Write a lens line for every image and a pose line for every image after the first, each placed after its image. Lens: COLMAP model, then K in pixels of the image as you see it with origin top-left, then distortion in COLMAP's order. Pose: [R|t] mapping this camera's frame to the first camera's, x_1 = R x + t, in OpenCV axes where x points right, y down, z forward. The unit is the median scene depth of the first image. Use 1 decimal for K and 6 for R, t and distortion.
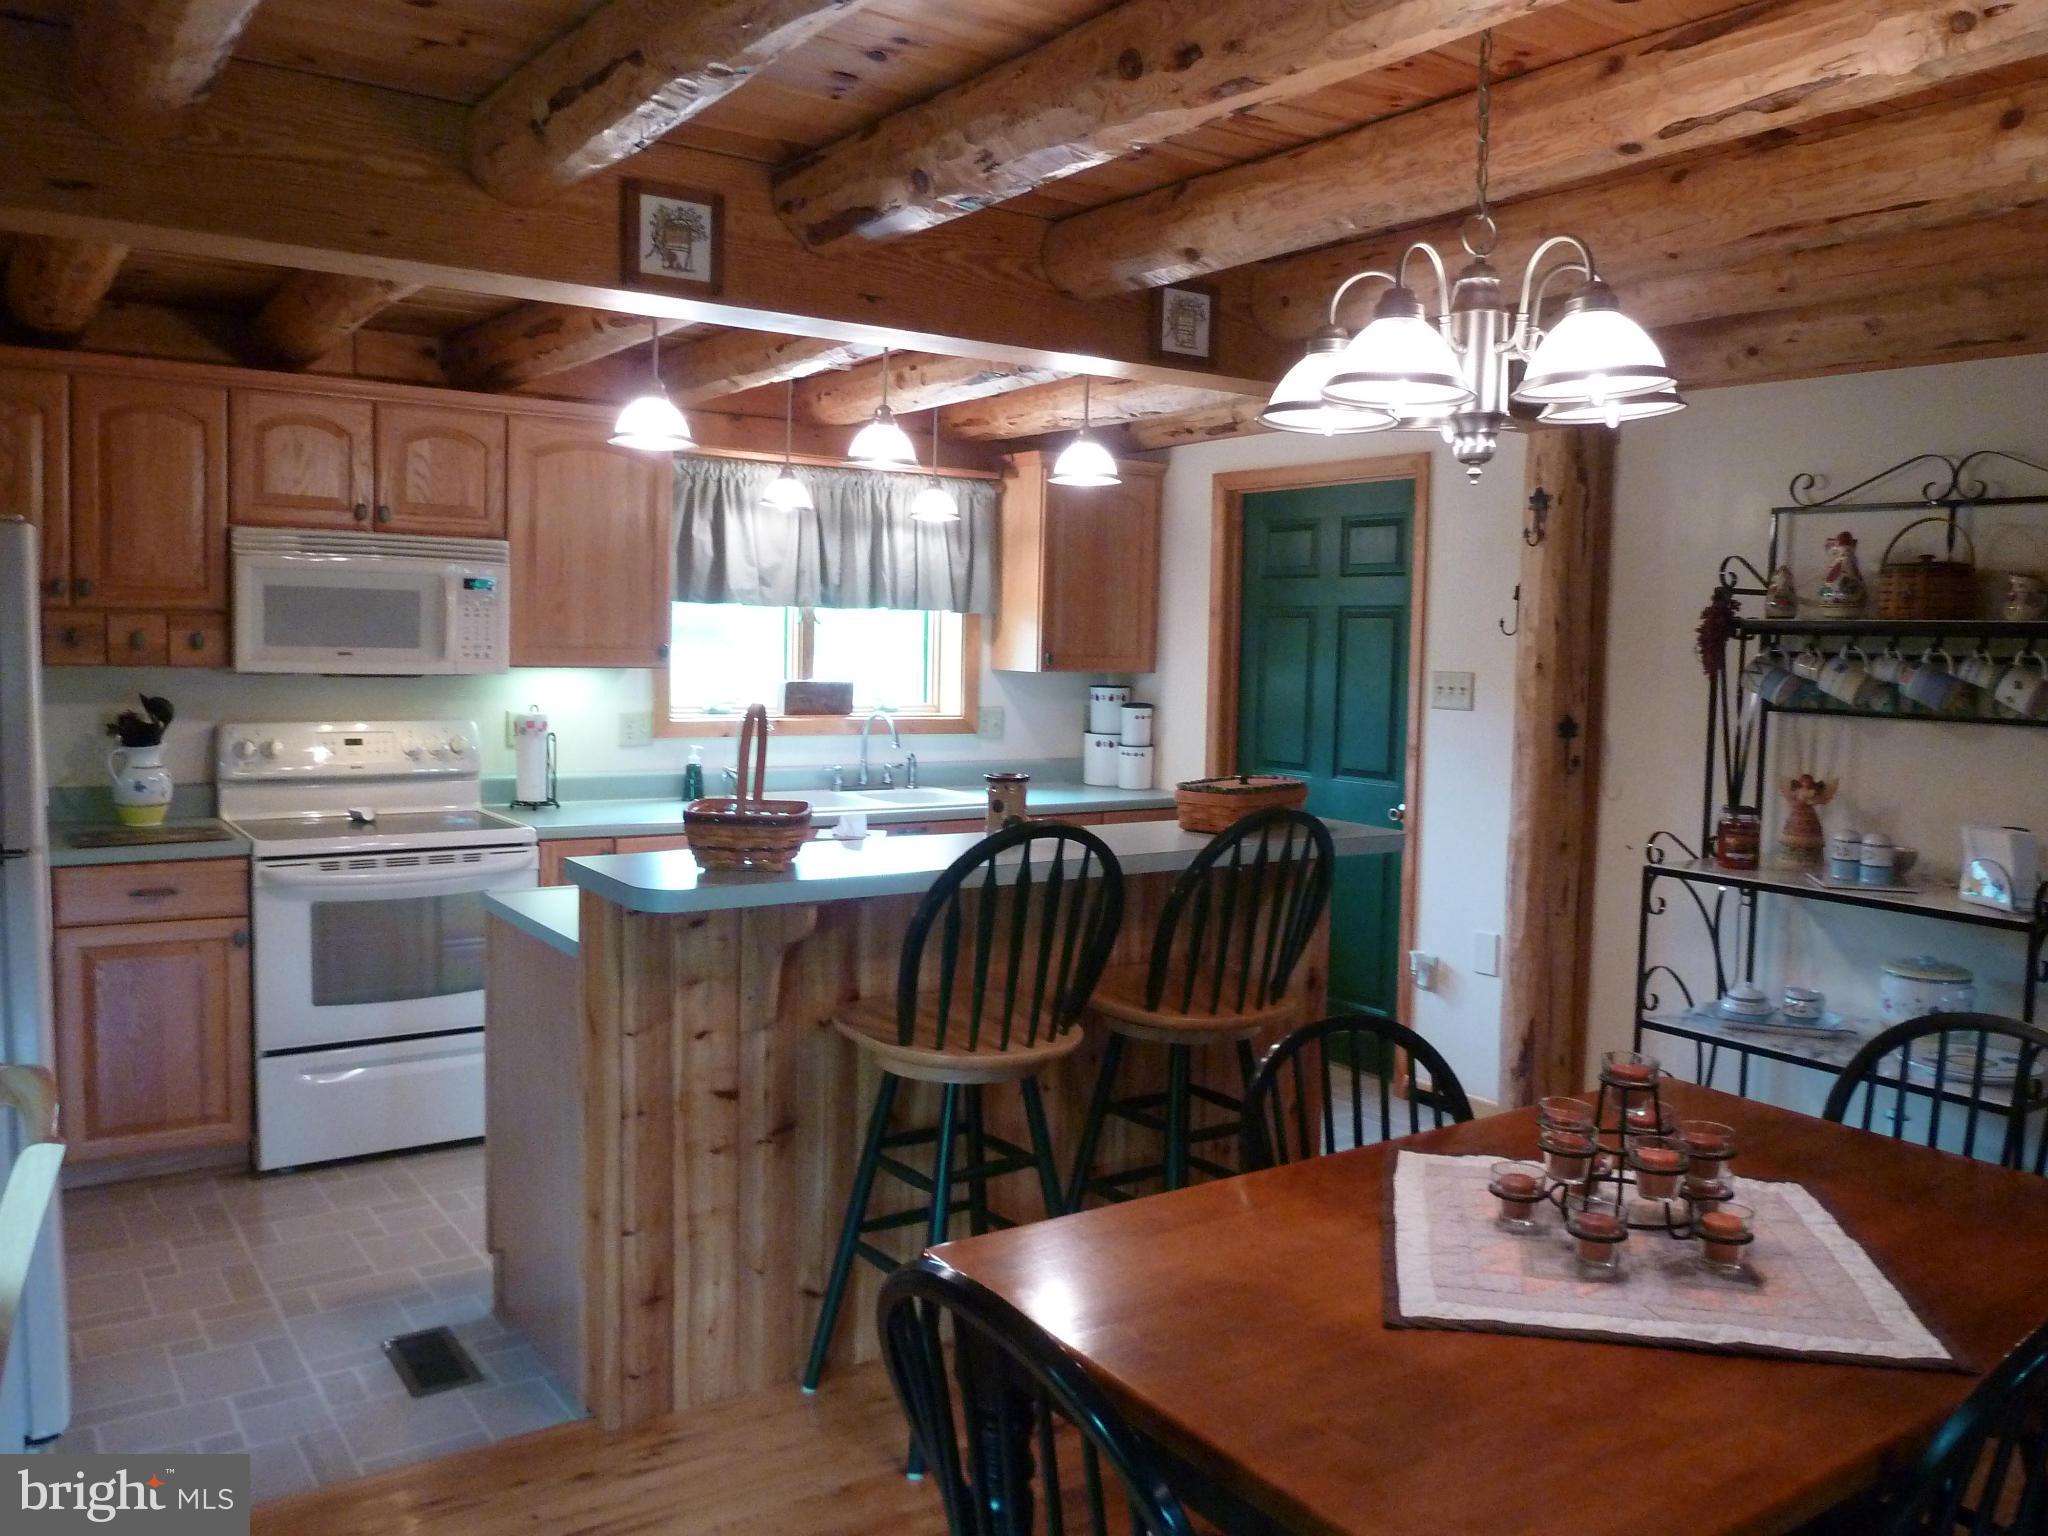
lens RADIAL K [[1574.9, 0, 1008.6], [0, 1574.9, 767.1], [0, 0, 1]] dist [-0.025989, -0.007379]
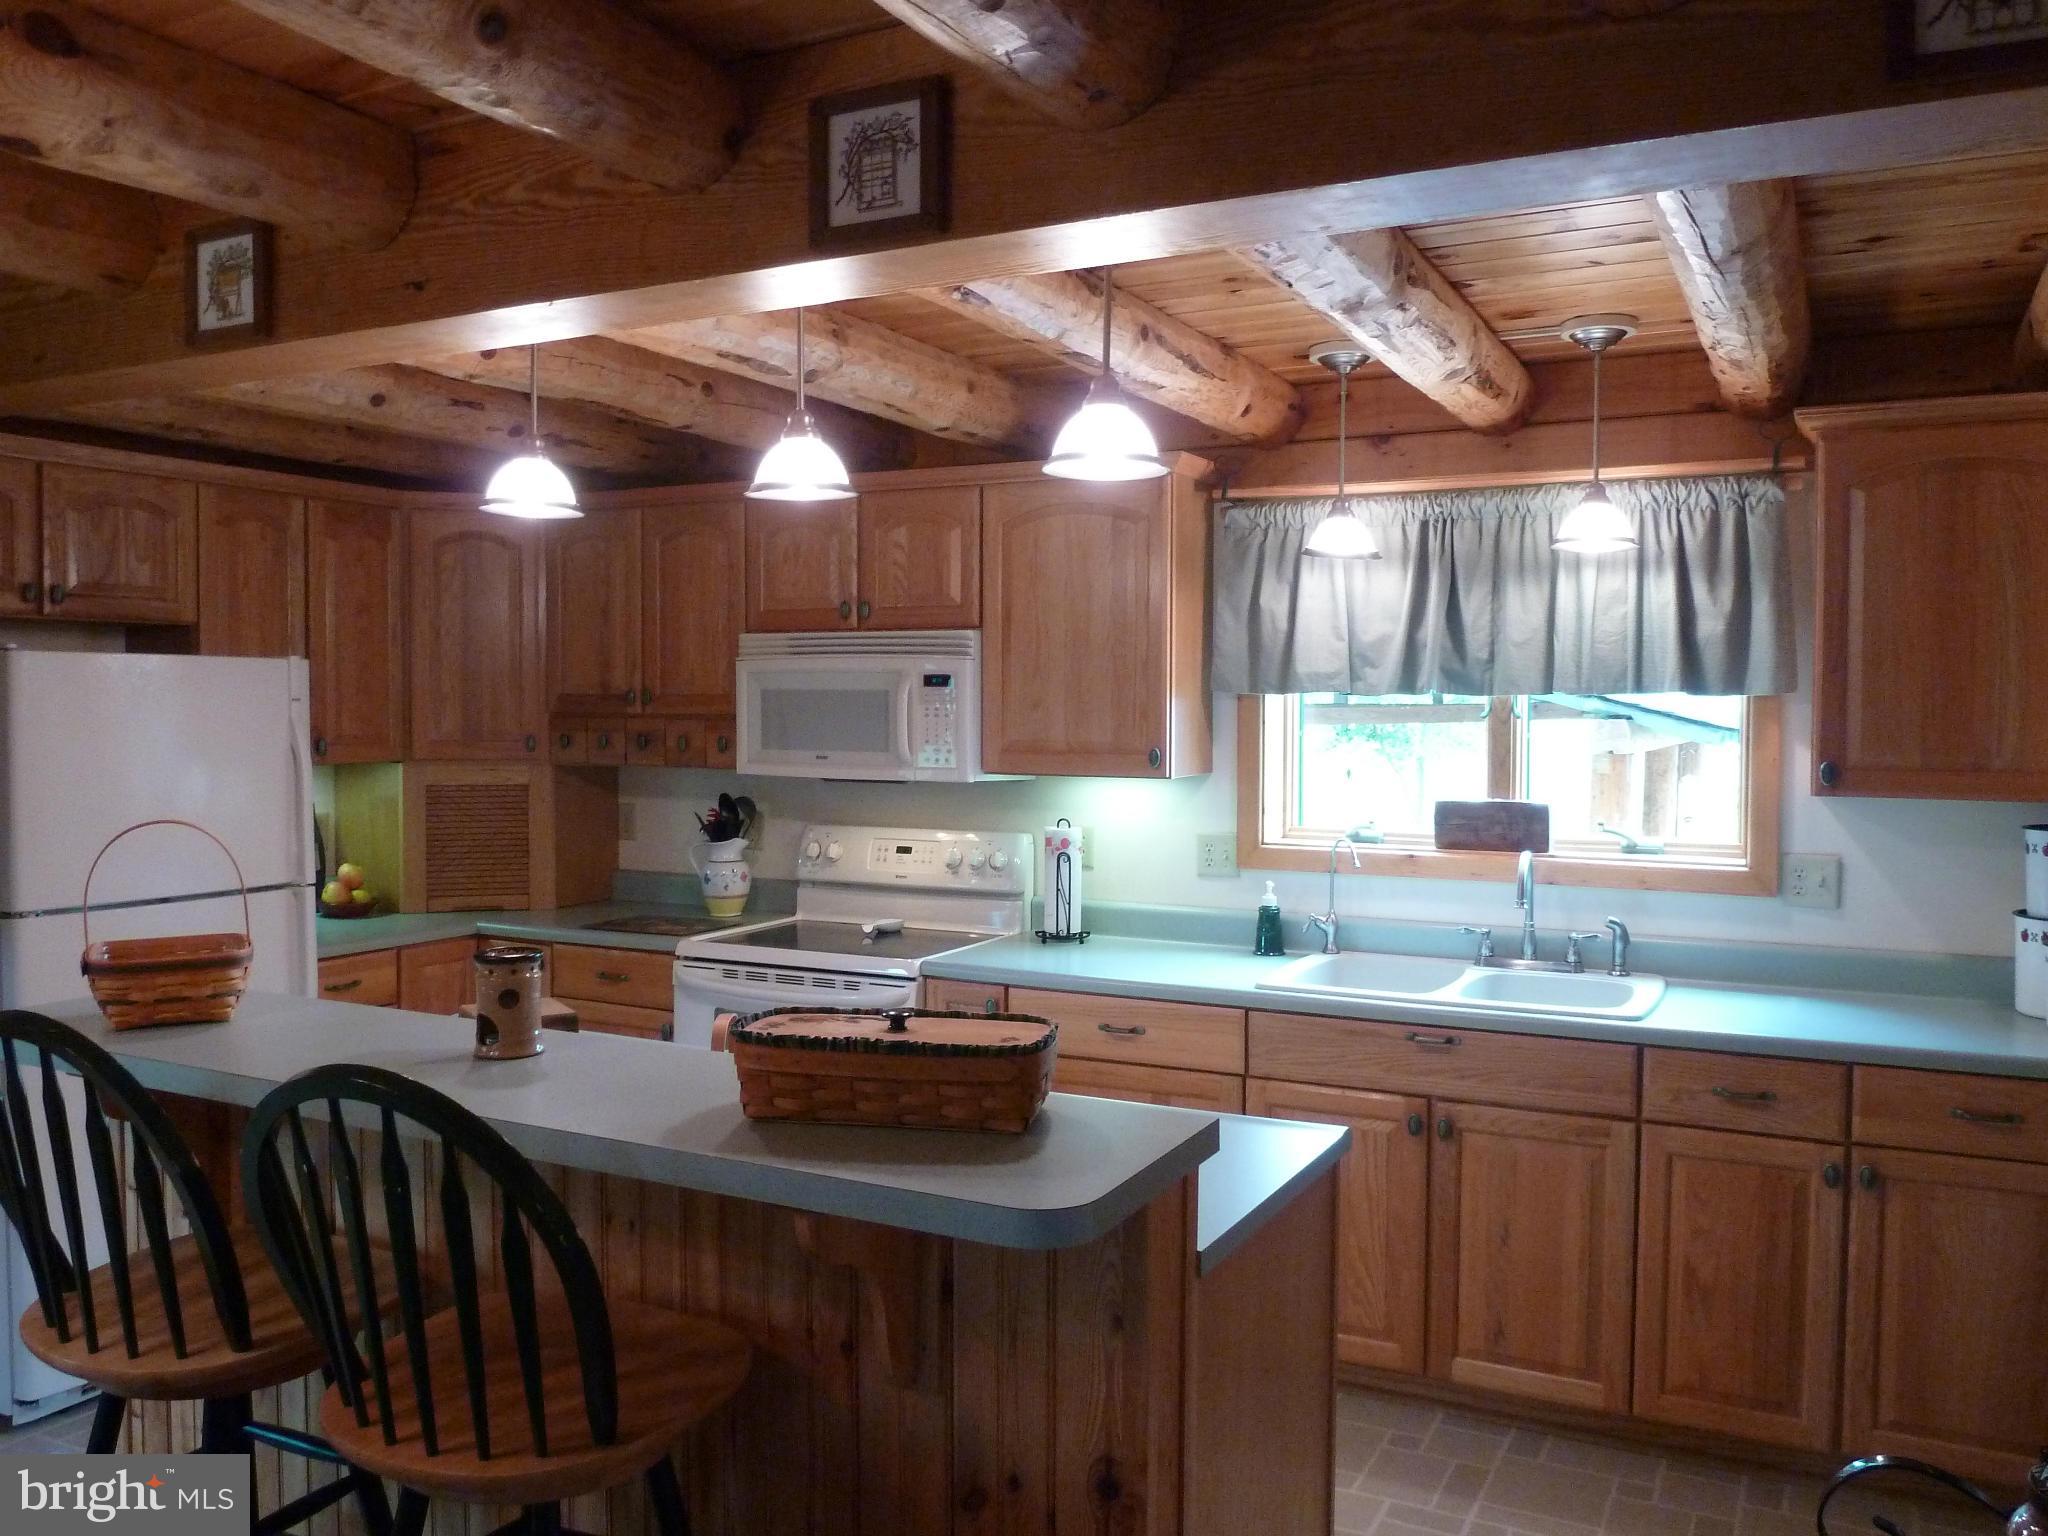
lens RADIAL K [[1574.9, 0, 1008.6], [0, 1574.9, 767.1], [0, 0, 1]] dist [-0.025989, -0.007379]
pose [[0.495461, 0.013149, -0.868531, 0.453848], [-0.066247, 0.997545, -0.022689, -0.049340], [0.866100, 0.068779, 0.495116, 0.587777]]
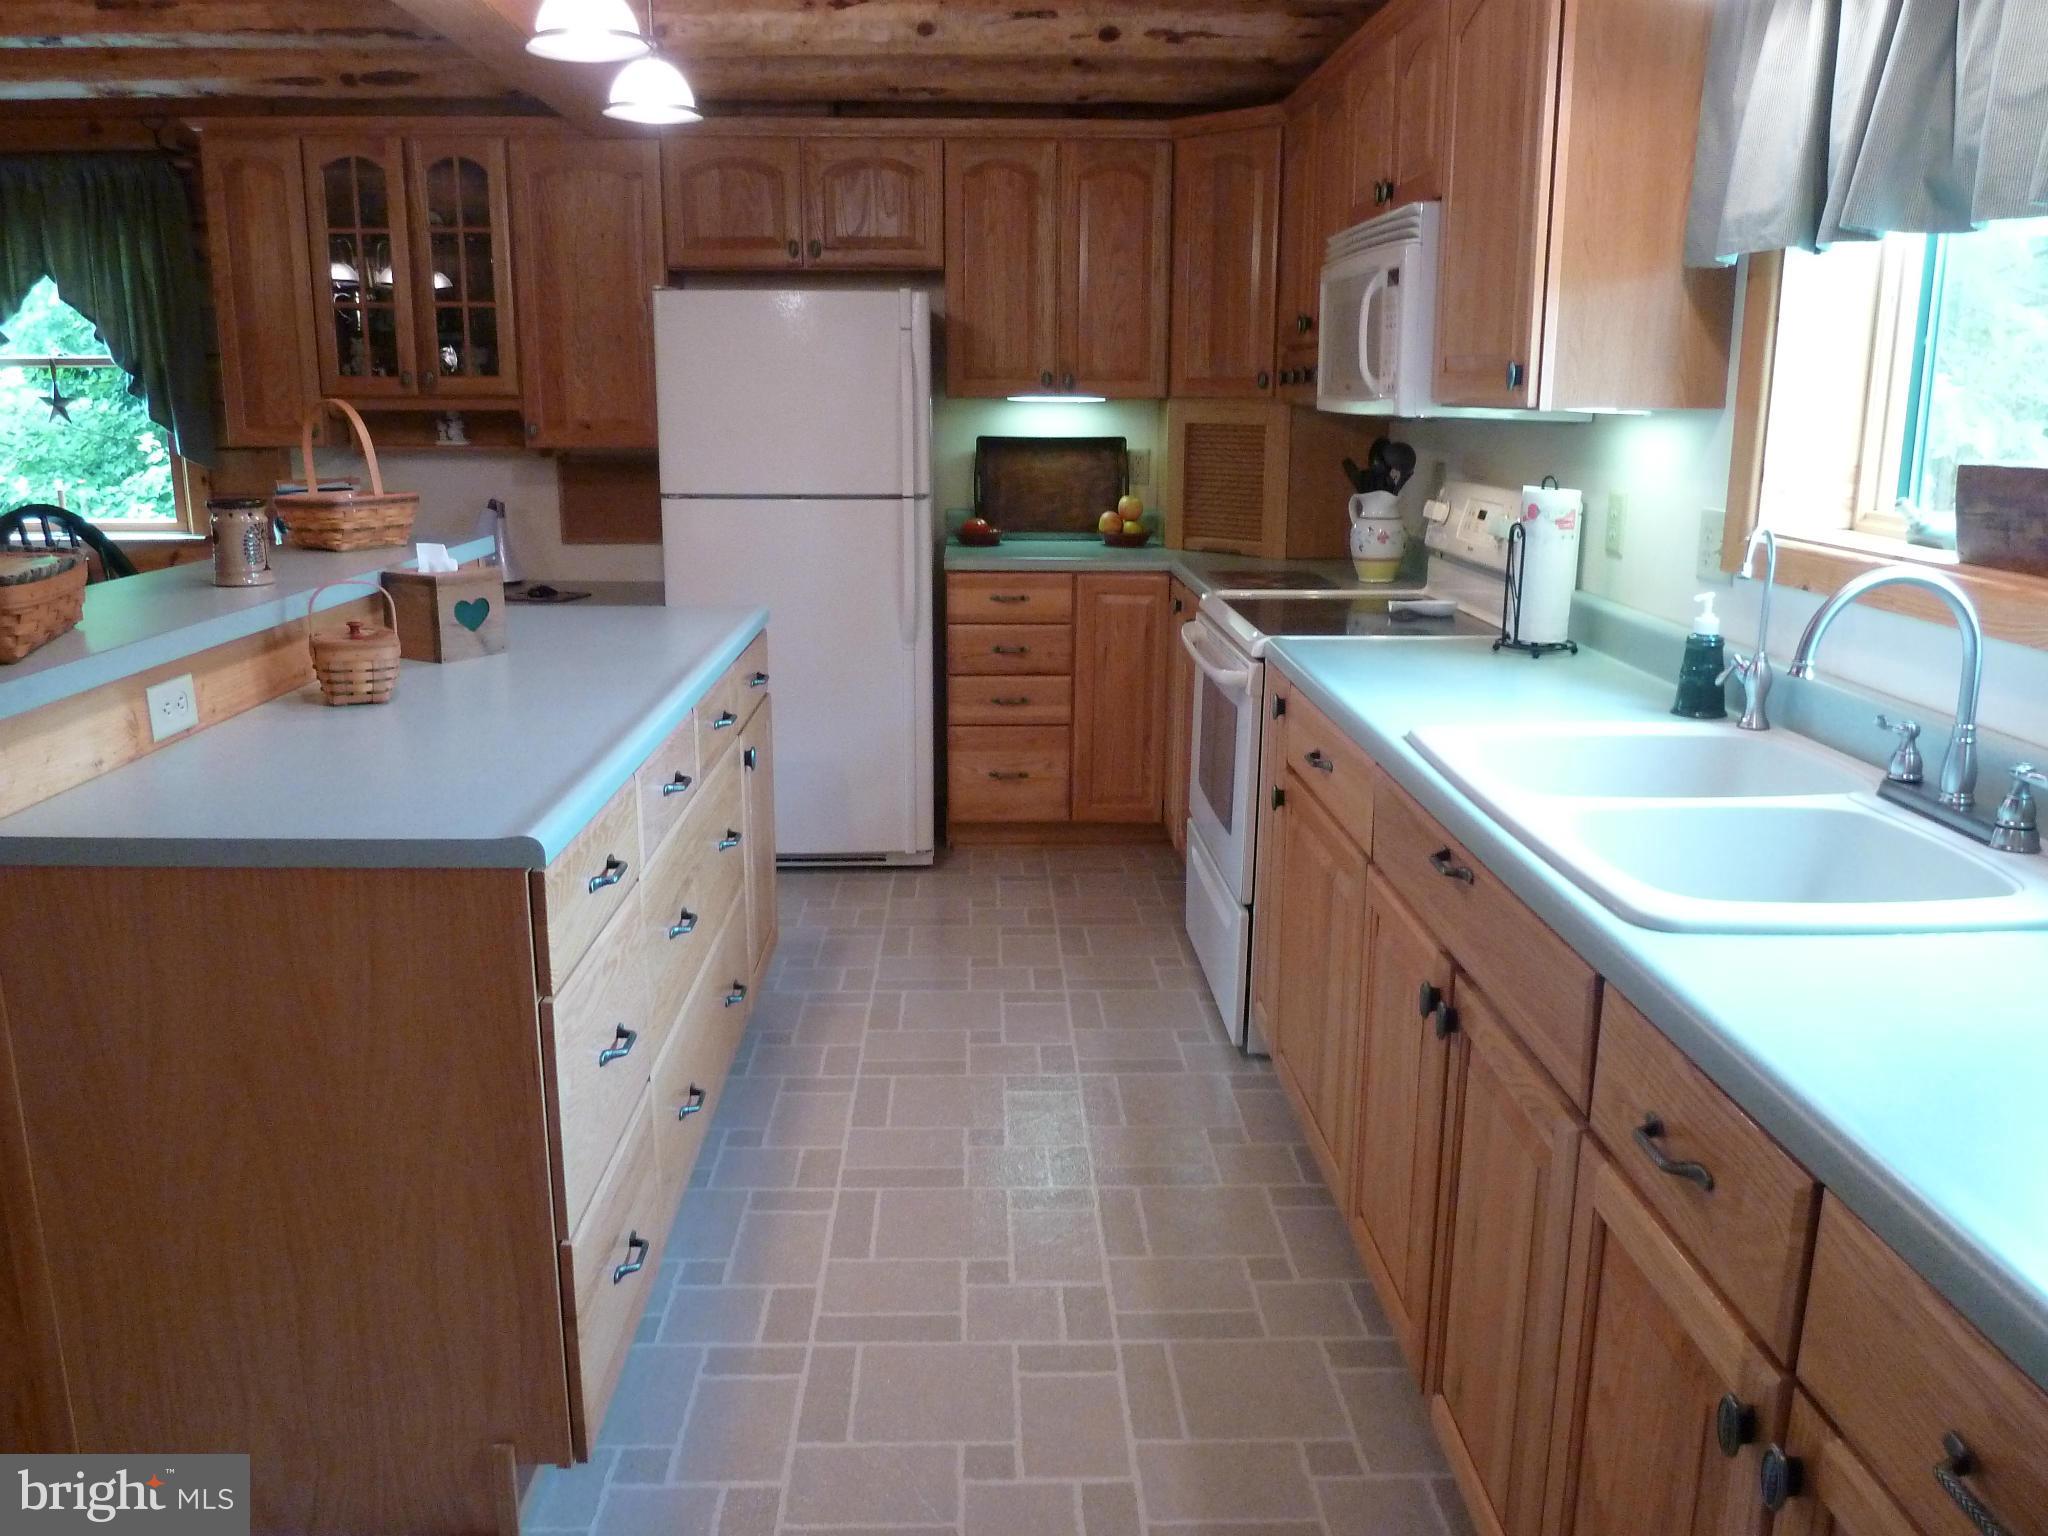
lens RADIAL K [[1529.4, 0, 1027.8], [0, 1529.4, 756.5], [0, 0, 1]] dist [-0.036334, 0.007578]
pose [[-0.525317, 0.173520, -0.833026, 0.308782], [-0.085971, 0.963154, 0.254841, -0.070994], [0.846552, 0.205489, -0.491044, 1.213447]]
